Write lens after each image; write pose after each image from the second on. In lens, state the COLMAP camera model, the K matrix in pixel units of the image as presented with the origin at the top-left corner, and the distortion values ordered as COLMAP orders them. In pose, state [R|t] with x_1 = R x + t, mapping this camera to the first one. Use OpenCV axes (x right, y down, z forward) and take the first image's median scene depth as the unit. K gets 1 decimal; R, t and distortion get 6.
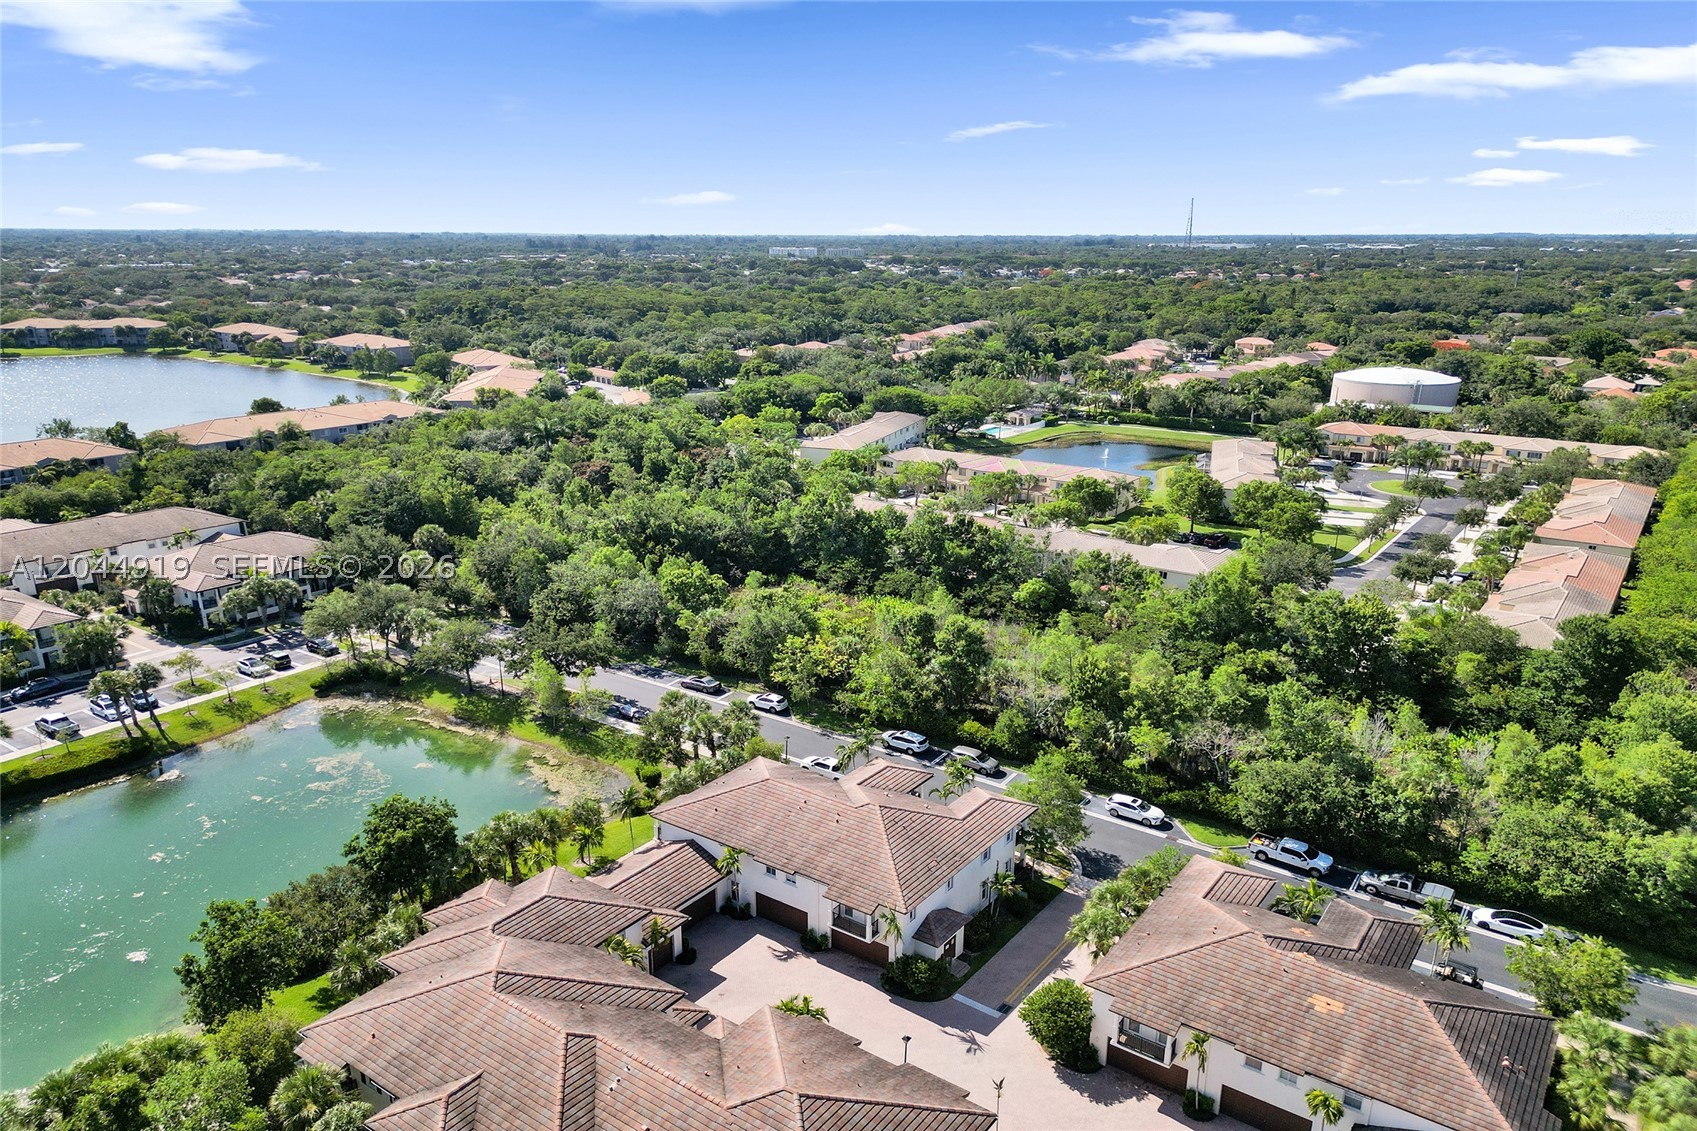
lens RADIAL K [[1200.0, 0, 852.6], [0, 1200.0, 670.8], [0, 0, 1]] dist [0.099650, -0.105676]
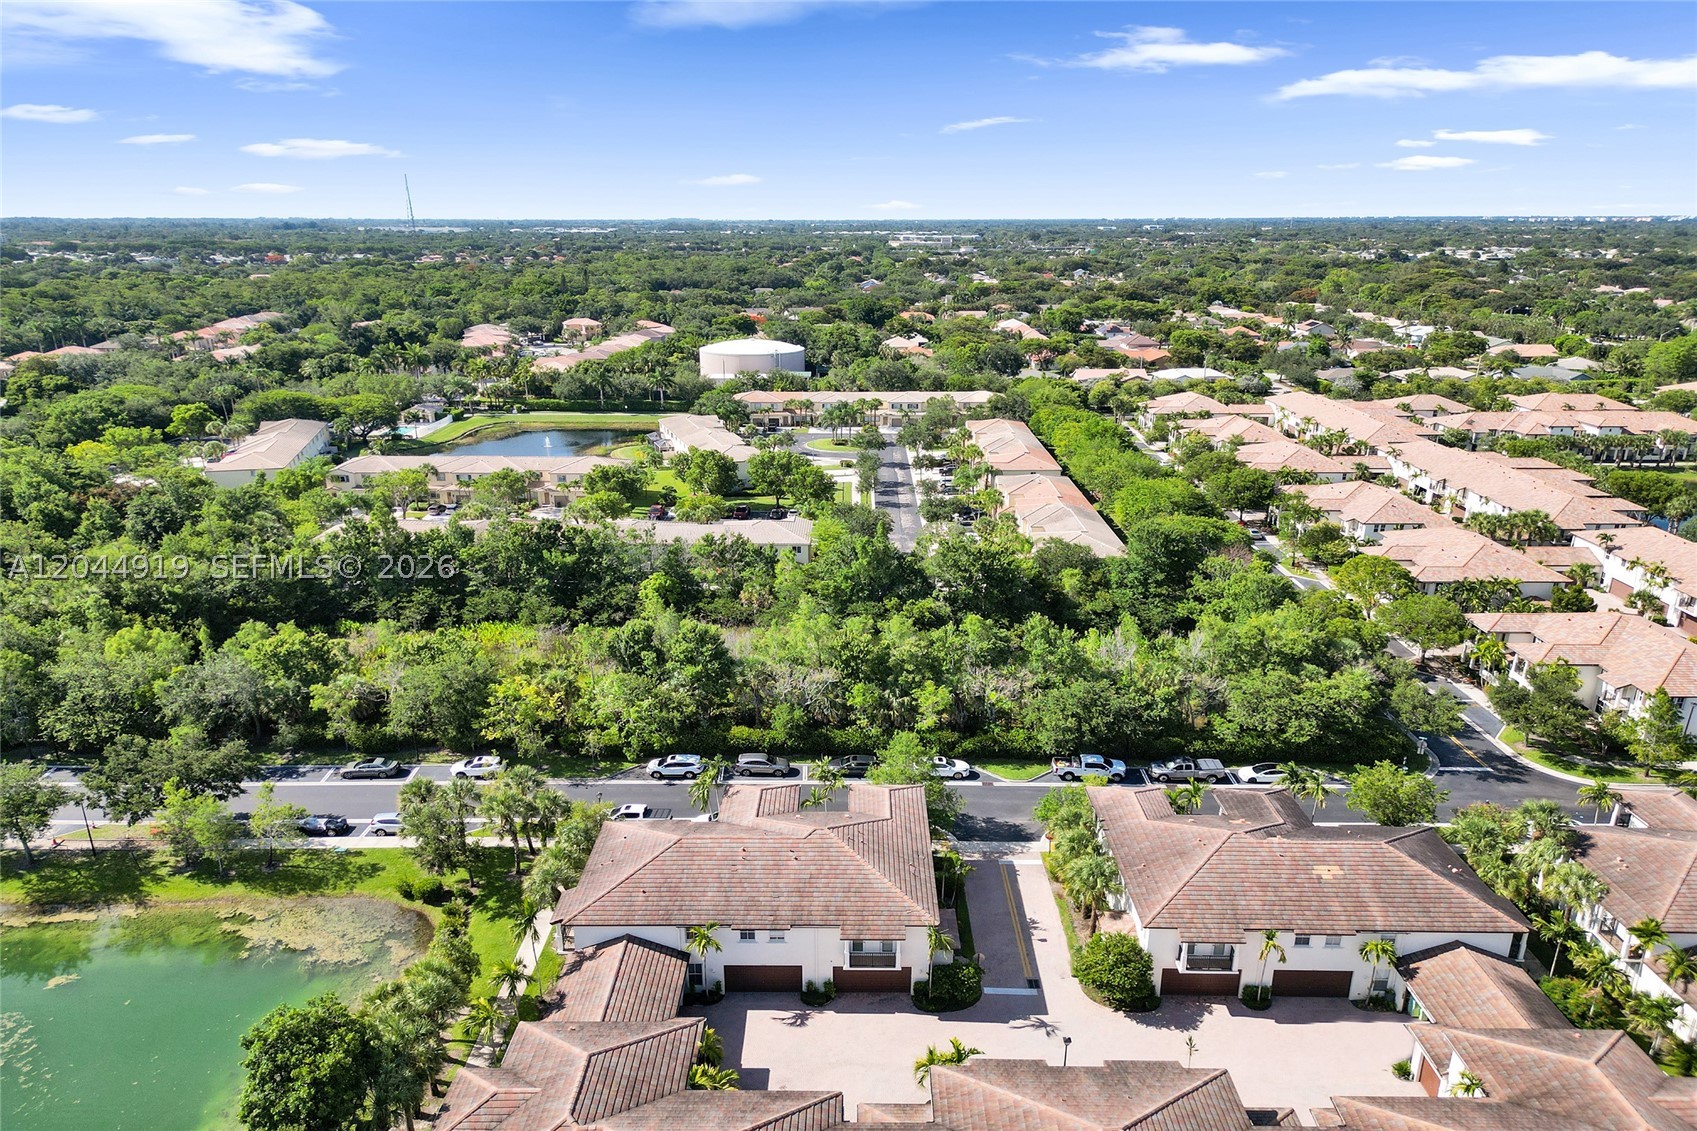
lens RADIAL K [[1214.6, 0, 856.1], [0, 1214.6, 601.4], [0, 0, 1]] dist [0.076696, -0.090487]
pose [[0.811729, -0.184212, 0.554221, -0.364111], [0.206700, 0.978148, 0.022379, -0.061085], [-0.546233, 0.096392, 0.832069, 0.152563]]
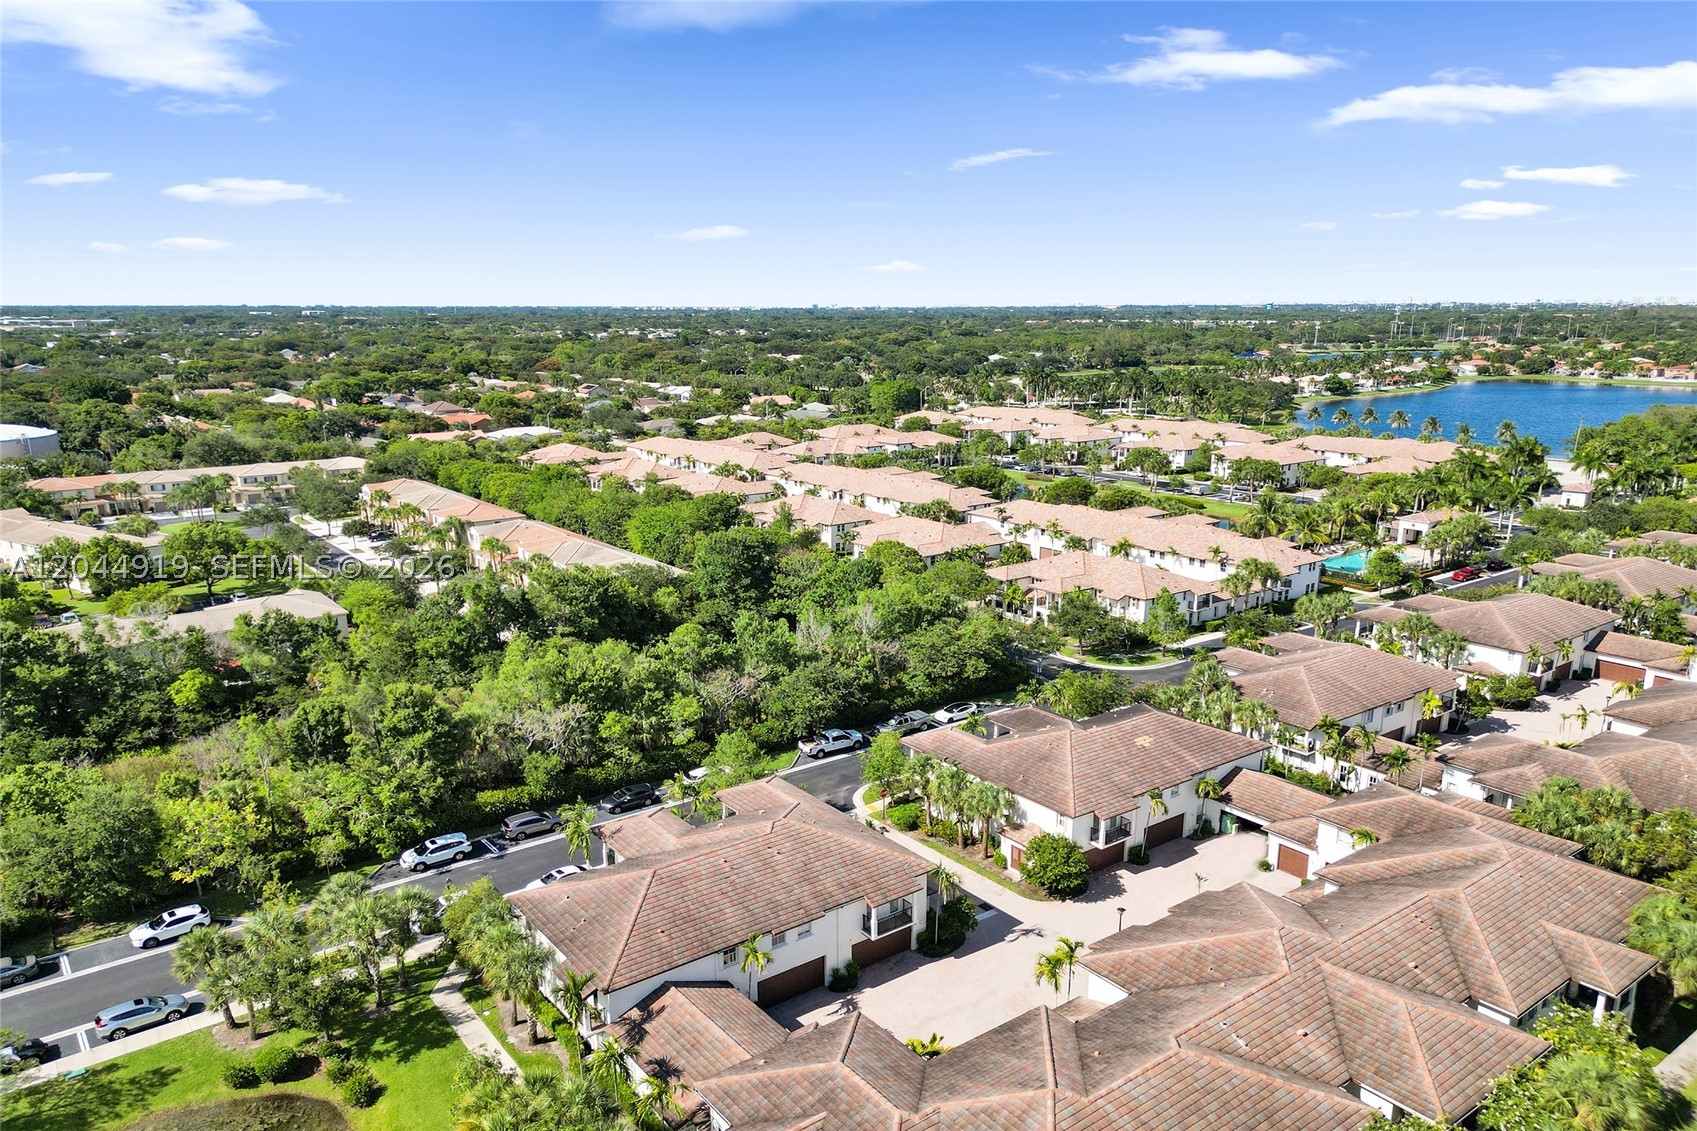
lens RADIAL K [[1214.6, 0, 856.1], [0, 1214.6, 601.4], [0, 0, 1]] dist [0.076696, -0.090487]
pose [[0.277024, -0.237793, 0.930974, -0.618731], [0.337390, 0.931273, 0.137474, -0.115542], [-0.899681, 0.276017, 0.338214, 0.488309]]
